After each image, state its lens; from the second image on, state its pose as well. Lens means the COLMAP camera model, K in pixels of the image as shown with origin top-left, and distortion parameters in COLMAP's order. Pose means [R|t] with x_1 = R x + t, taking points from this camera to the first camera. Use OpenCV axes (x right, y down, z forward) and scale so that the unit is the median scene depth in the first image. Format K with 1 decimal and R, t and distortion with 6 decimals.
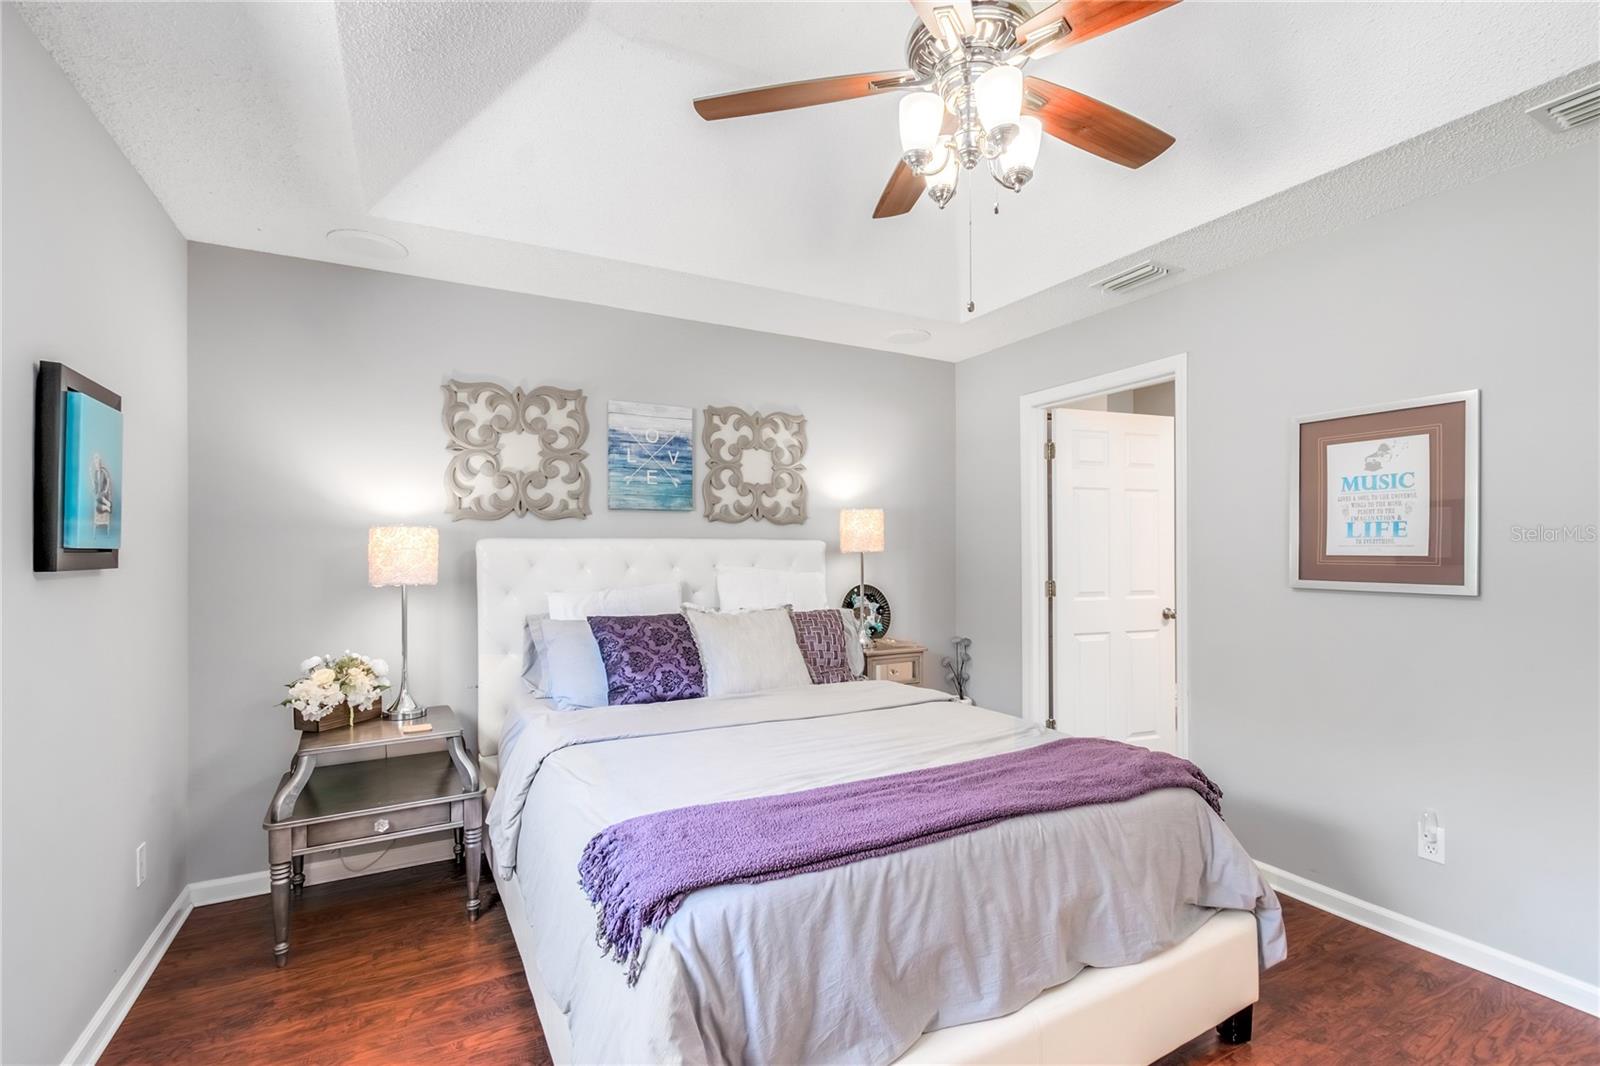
lens RADIAL K [[713.6, 0, 796.7], [0, 713.6, 551.2], [0, 0, 1]] dist [0.007757, -0.000513]
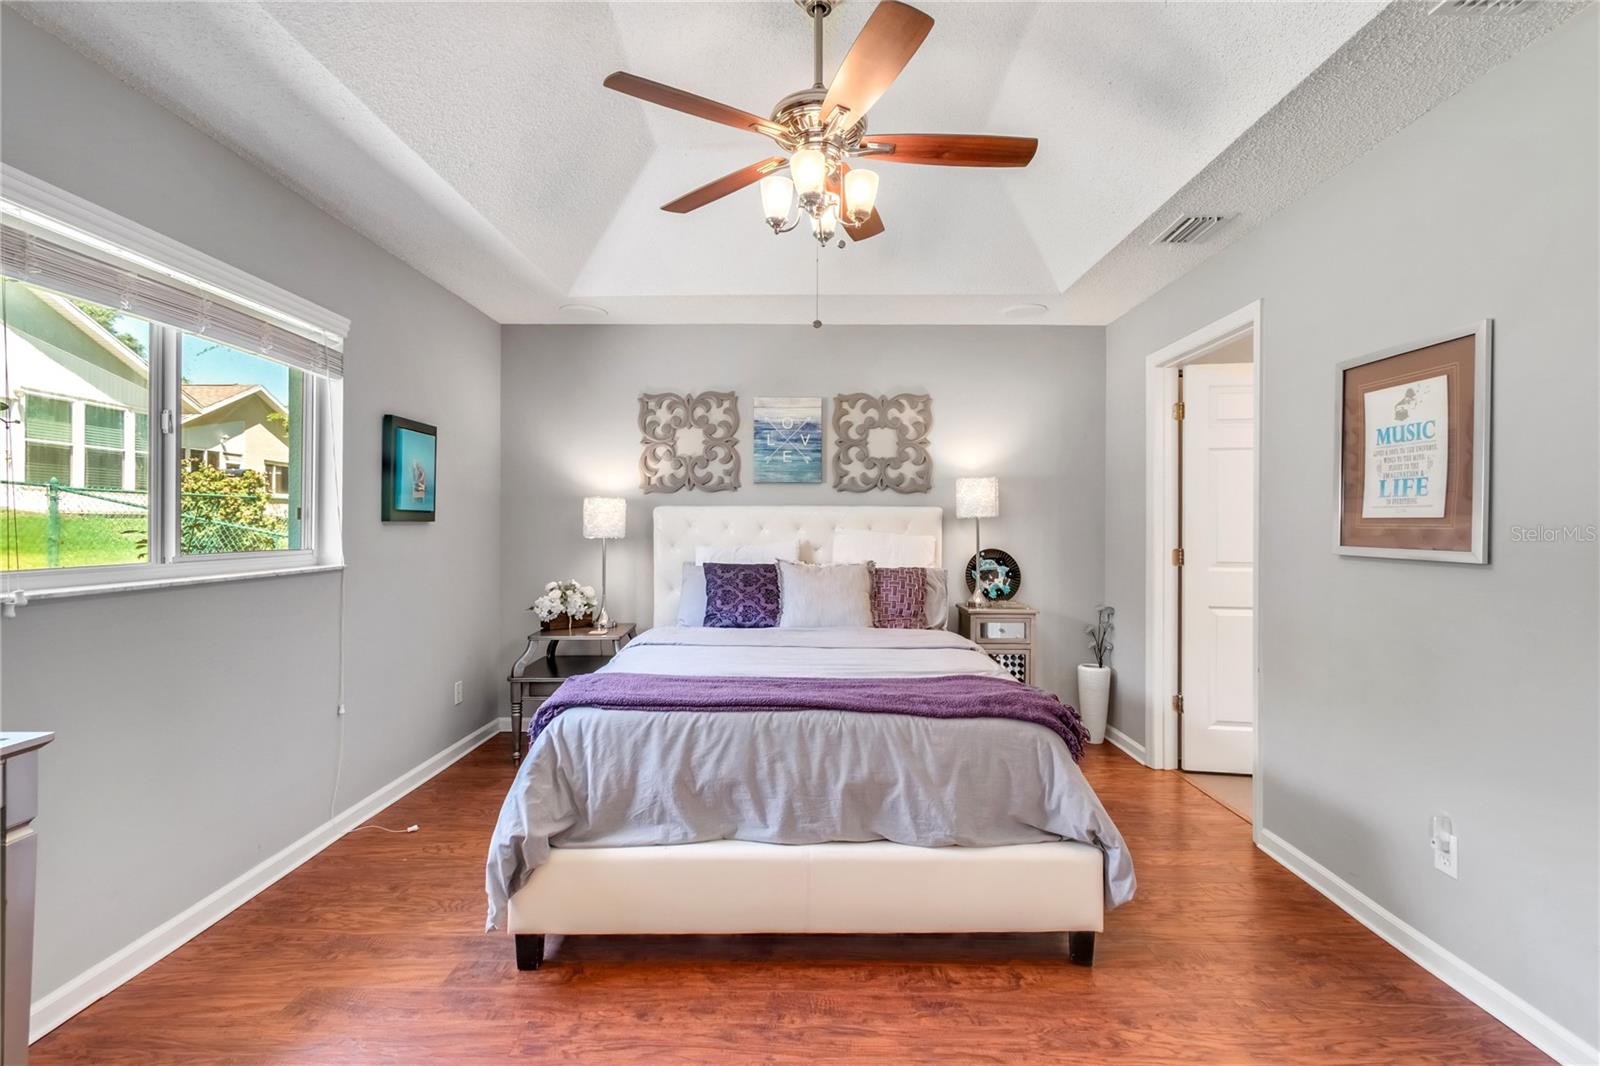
lens RADIAL K [[713.6, 0, 798.4], [0, 713.6, 532.0], [0, 0, 1]] dist [0.007757, -0.000513]
pose [[0.876126, 0.011584, -0.481943, 0.470332], [-0.006500, 0.999904, 0.012217, 0.014092], [0.482038, -0.007571, 0.876118, -0.092102]]
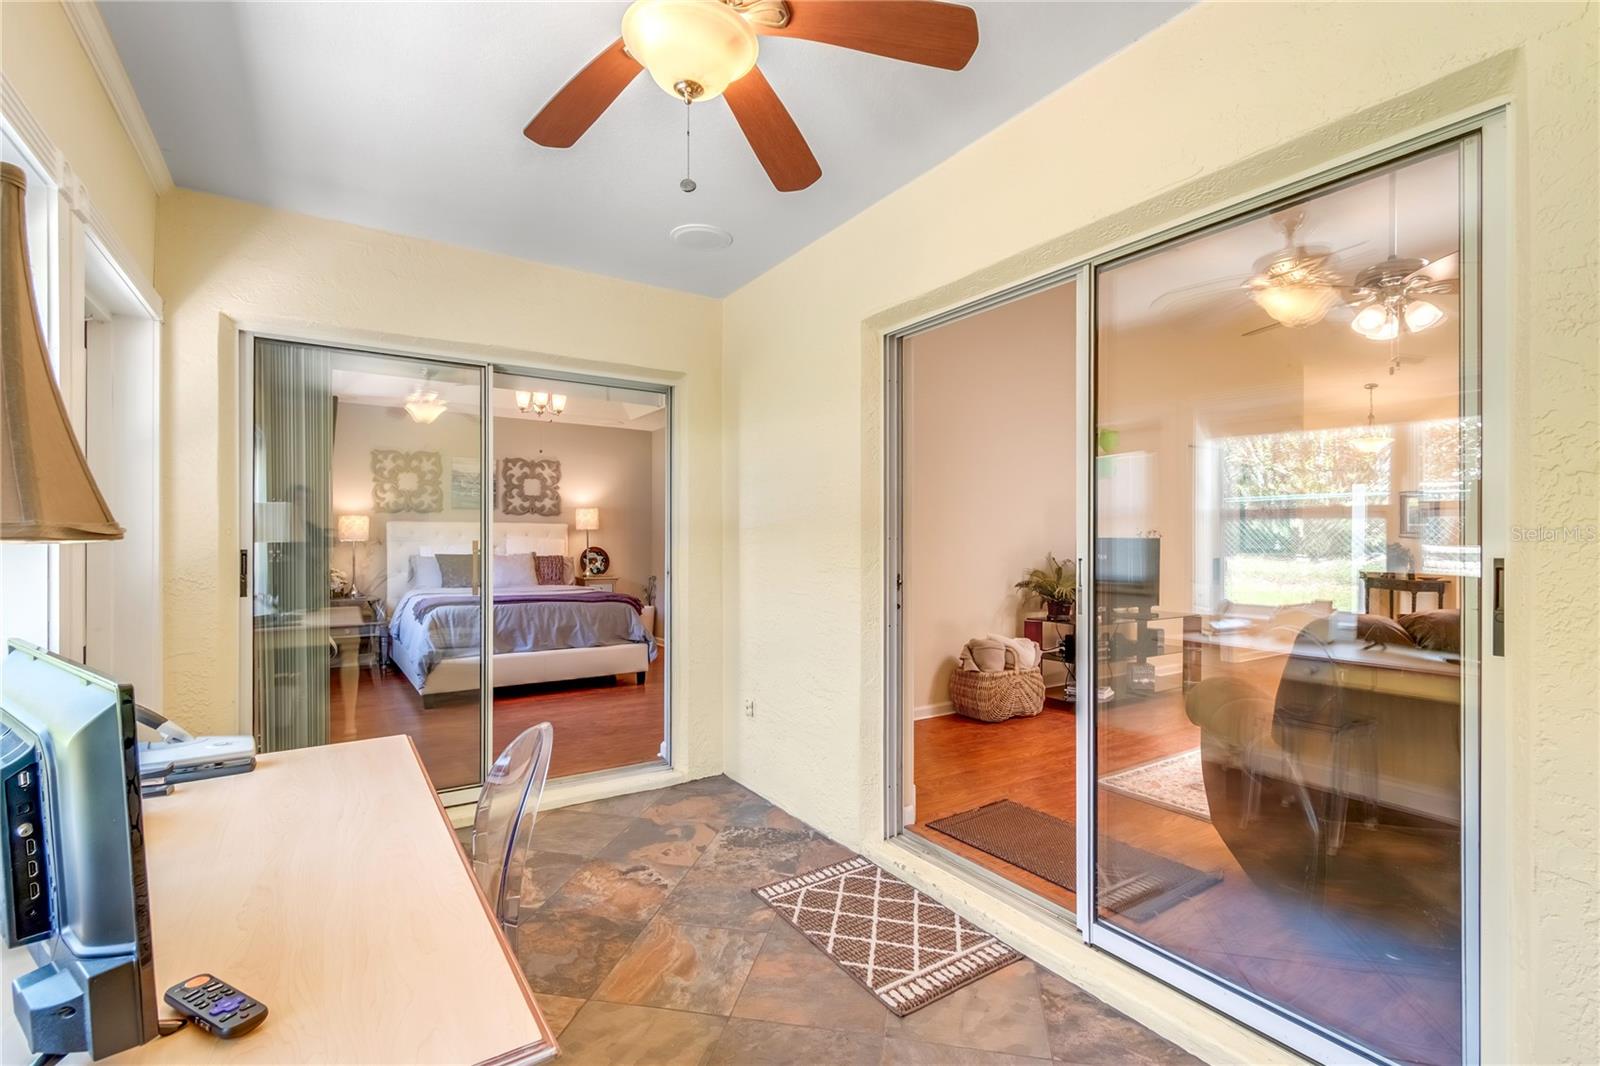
lens RADIAL K [[713.6, 0, 792.9], [0, 713.6, 542.6], [0, 0, 1]] dist [0.007757, -0.000513]
pose [[0.996332, 0.005178, 0.085412, 0.626309], [-0.005356, 0.999984, 0.001852, 0.038127], [-0.085401, -0.002303, 0.996344, -1.334366]]
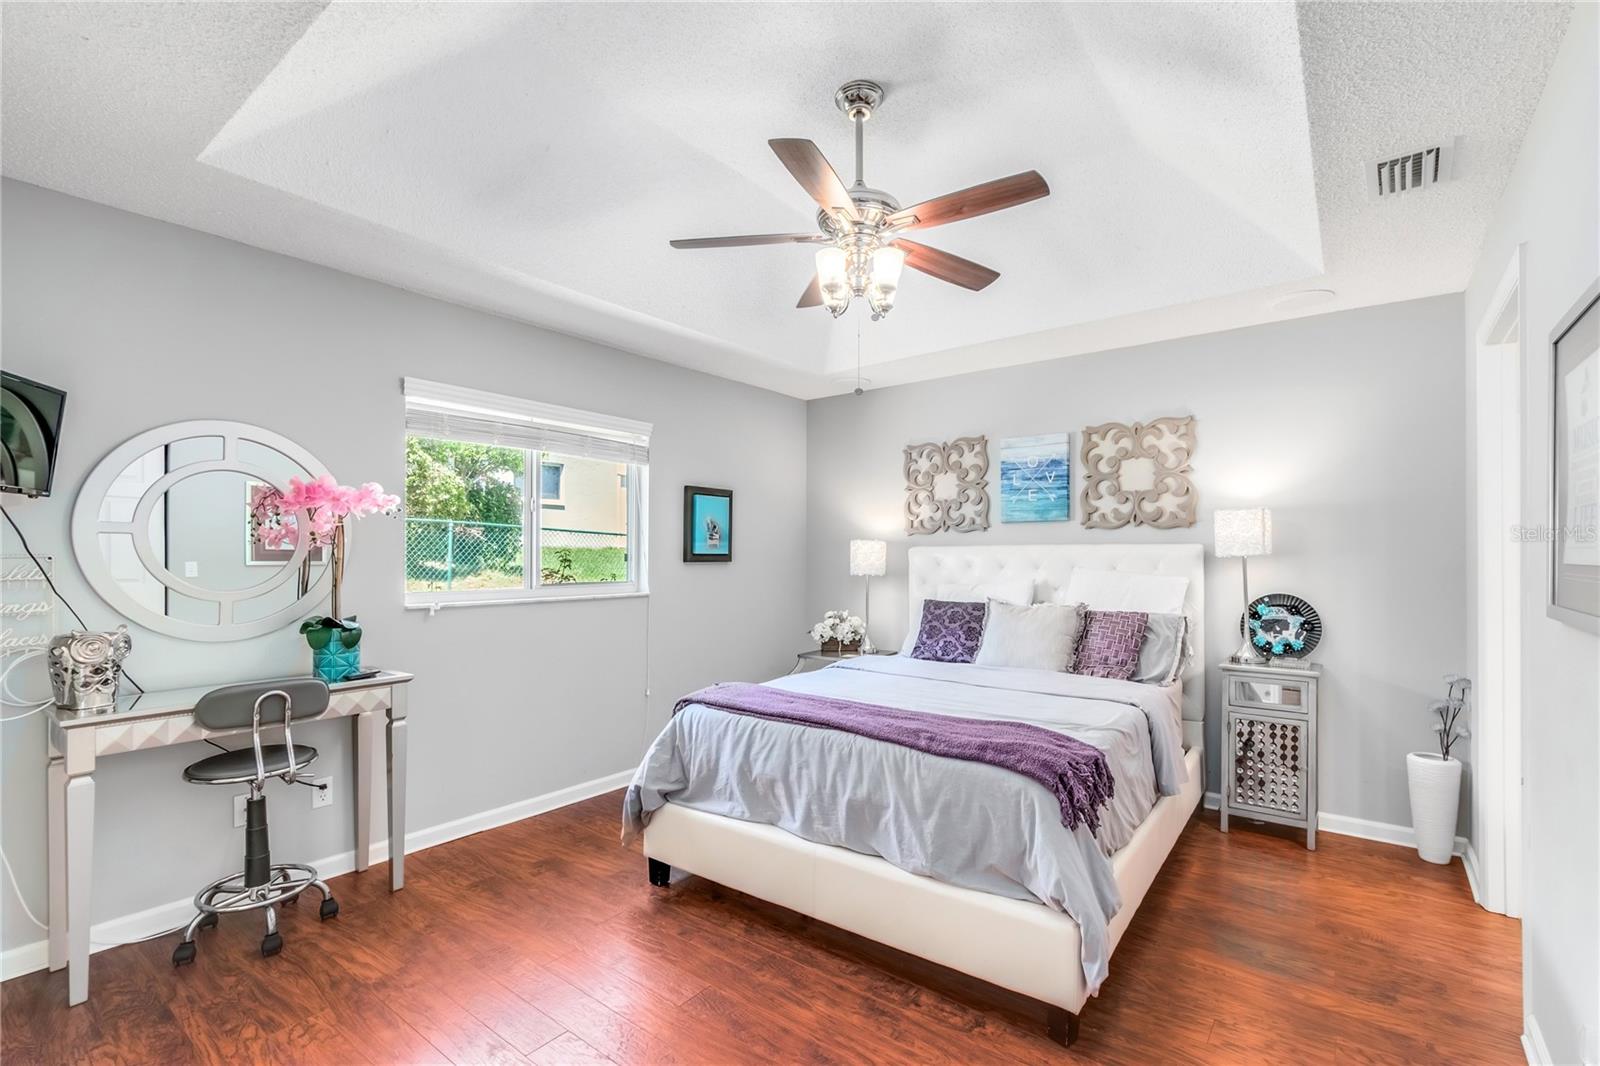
lens RADIAL K [[713.6, 0, 821.7], [0, 713.6, 557.6], [0, 0, 1]] dist [0.007757, -0.000513]
pose [[0.421536, 0.004528, -0.906801, 0.863997], [-0.001421, 0.999990, 0.004332, -0.000628], [0.906811, -0.000538, 0.421538, 0.168775]]
